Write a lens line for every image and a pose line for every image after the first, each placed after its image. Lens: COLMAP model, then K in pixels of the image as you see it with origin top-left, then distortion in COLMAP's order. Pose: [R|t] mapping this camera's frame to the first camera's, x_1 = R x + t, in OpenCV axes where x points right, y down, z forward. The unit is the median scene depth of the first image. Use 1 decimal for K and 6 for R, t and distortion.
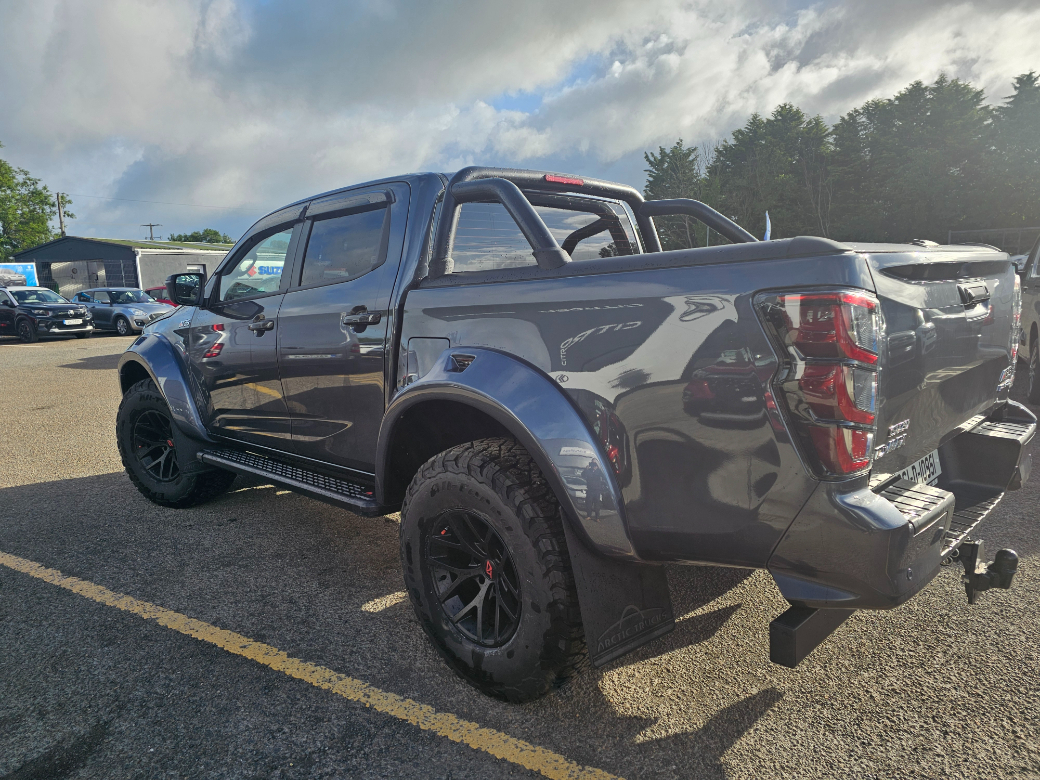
lens RADIAL K [[685.7, 0, 523.0], [0, 685.7, 390.8], [0, 0, 1]] dist [0.057430, -0.038825]
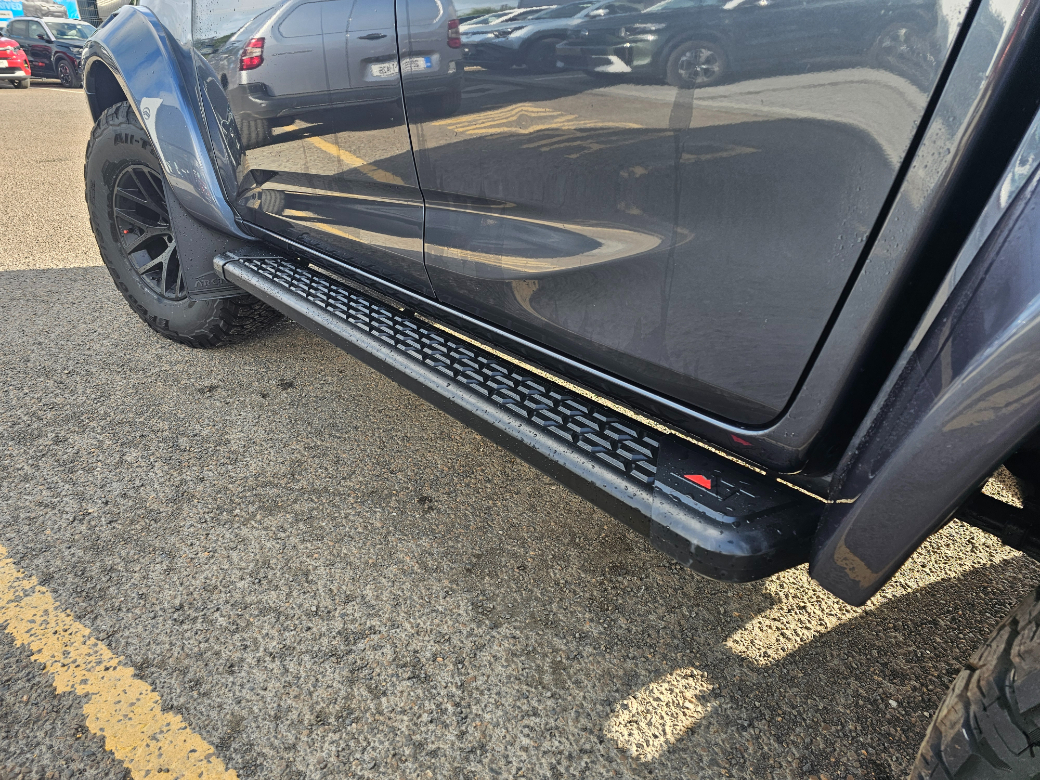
lens RADIAL K [[706.1, 0, 541.5], [0, 706.1, 370.0], [0, 0, 1]] dist [0.062683, -0.056735]
pose [[0.993385, 0.100400, -0.055737, -0.300928], [-0.083996, 0.966256, 0.243504, 0.032864], [0.078304, -0.237212, 0.968297, 0.756882]]
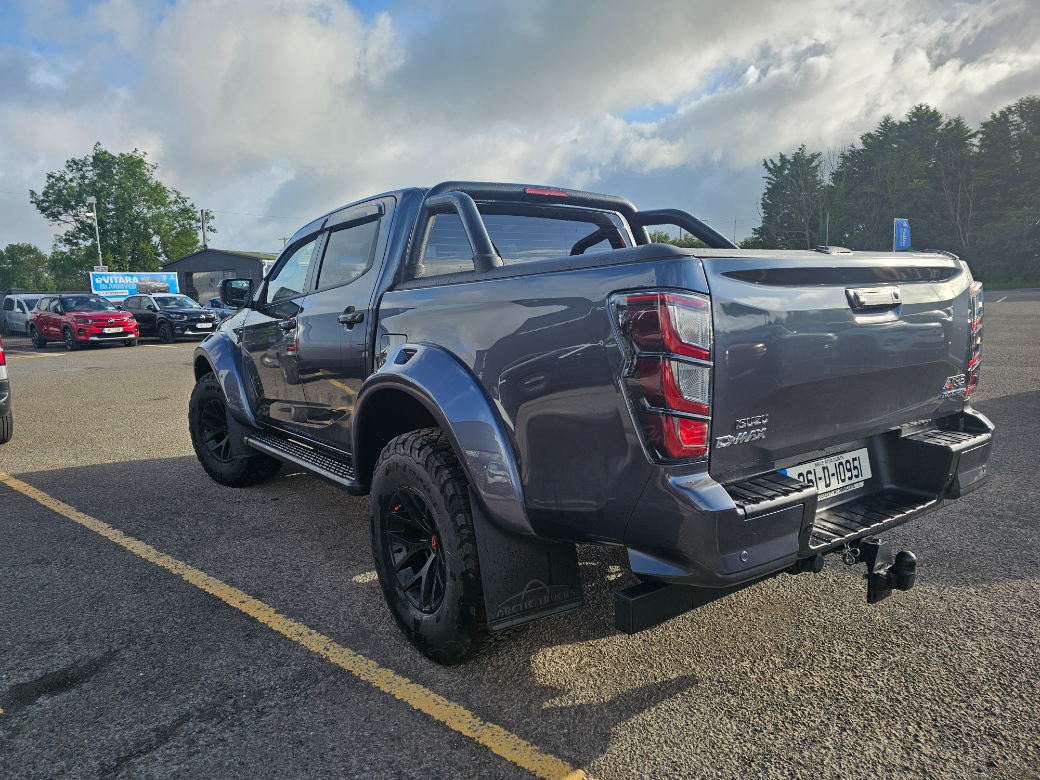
lens RADIAL K [[684.4, 0, 520.0], [0, 684.4, 390.0], [0, 0, 1]] dist [0.065129, -0.051326]
pose [[0.987142, 0.030356, -0.156940, 0.224957], [-0.032899, 0.999366, -0.013630, 0.019766], [0.156427, 0.018618, 0.987514, -0.066498]]
